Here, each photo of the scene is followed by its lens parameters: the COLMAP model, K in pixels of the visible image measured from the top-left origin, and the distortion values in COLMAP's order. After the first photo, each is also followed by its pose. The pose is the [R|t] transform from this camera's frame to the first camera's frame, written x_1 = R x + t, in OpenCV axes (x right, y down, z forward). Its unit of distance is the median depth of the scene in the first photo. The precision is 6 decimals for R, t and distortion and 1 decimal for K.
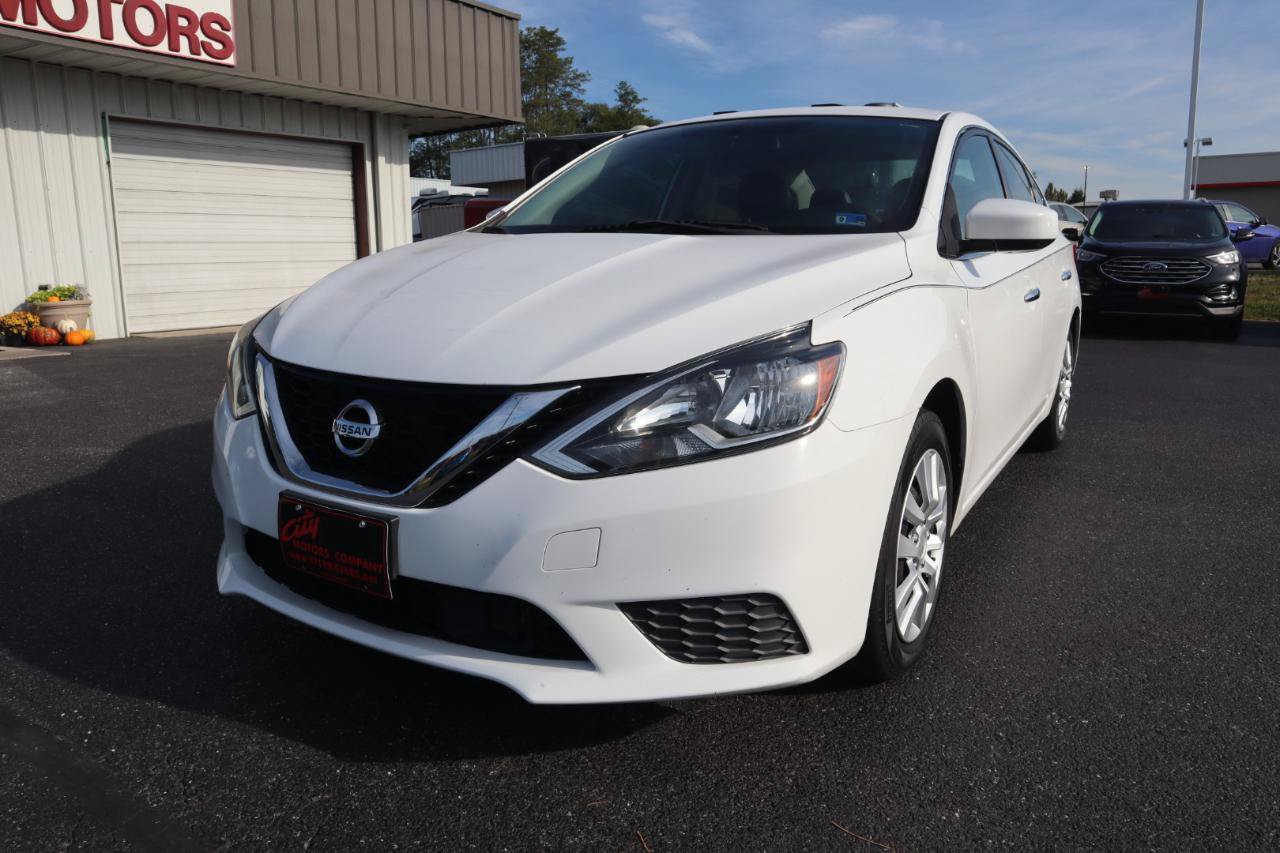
lens RADIAL K [[921.3, 0, 640.0], [0, 921.3, 426.5], [0, 0, 1]] dist [-0.119006, 0.084770]
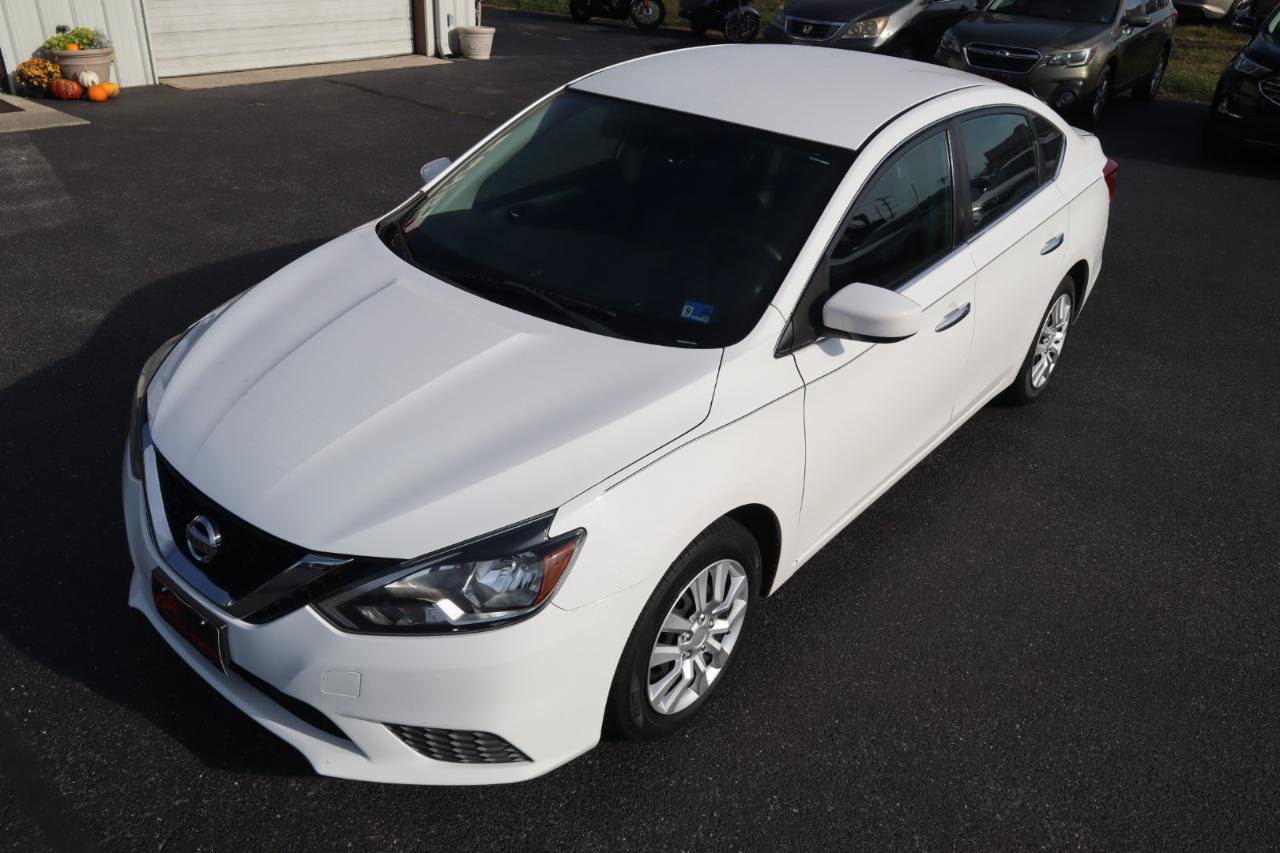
lens RADIAL K [[1019.1, 0, 640.0], [0, 1019.1, 426.5], [0, 0, 1]] dist [-0.116166, 0.119712]
pose [[0.989808, 0.106259, -0.094808, 0.357504], [-0.074549, 0.953880, 0.290783, -0.532890], [0.121334, -0.280751, 0.952080, -0.167566]]
